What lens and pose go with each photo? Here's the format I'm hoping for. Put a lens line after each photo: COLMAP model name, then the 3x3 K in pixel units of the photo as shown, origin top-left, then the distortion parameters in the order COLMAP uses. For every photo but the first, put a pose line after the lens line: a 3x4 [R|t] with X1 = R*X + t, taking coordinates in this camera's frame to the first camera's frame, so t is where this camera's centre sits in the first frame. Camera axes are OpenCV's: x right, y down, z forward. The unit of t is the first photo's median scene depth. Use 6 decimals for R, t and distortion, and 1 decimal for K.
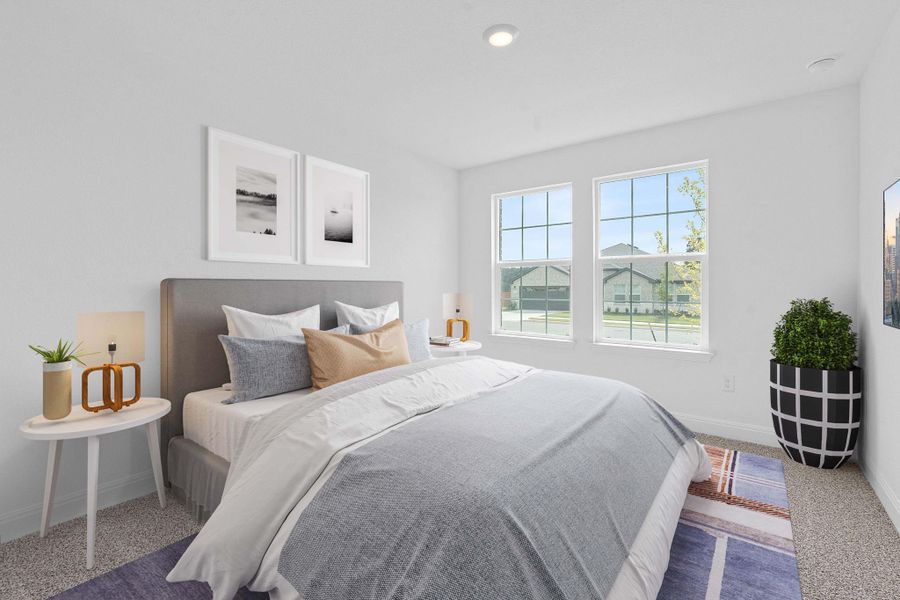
lens RADIAL K [[401.8, 0, 450.0], [0, 401.8, 300.0], [0, 0, 1]] dist [-0.001909, -0.000134]
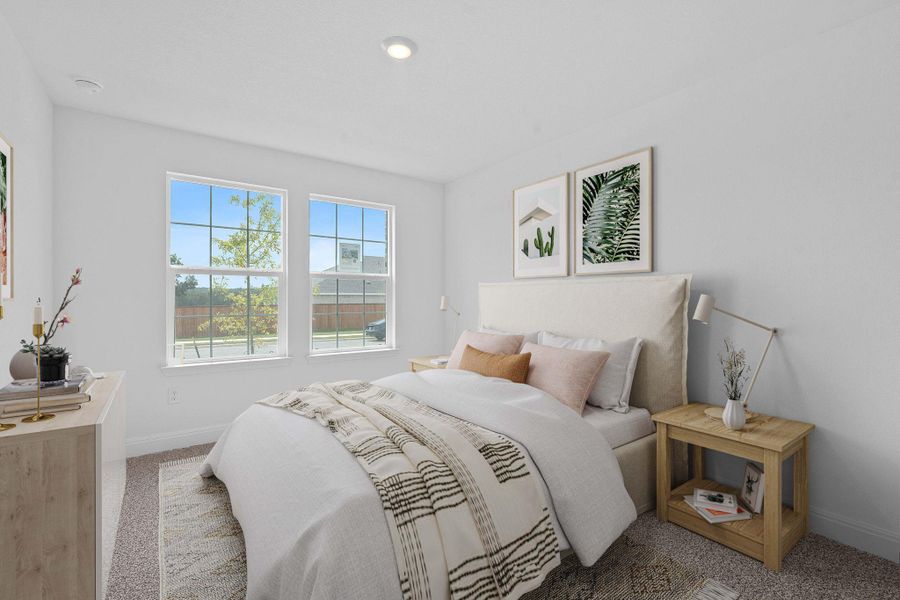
lens RADIAL K [[401.8, 0, 450.0], [0, 401.8, 300.0], [0, 0, 1]] dist [-0.001909, -0.000134]
pose [[0.286787, 0.005424, 0.957979, -0.439050], [0.031394, 0.999394, -0.015057, -0.009764], [-0.957480, 0.034393, 0.286443, 0.337217]]
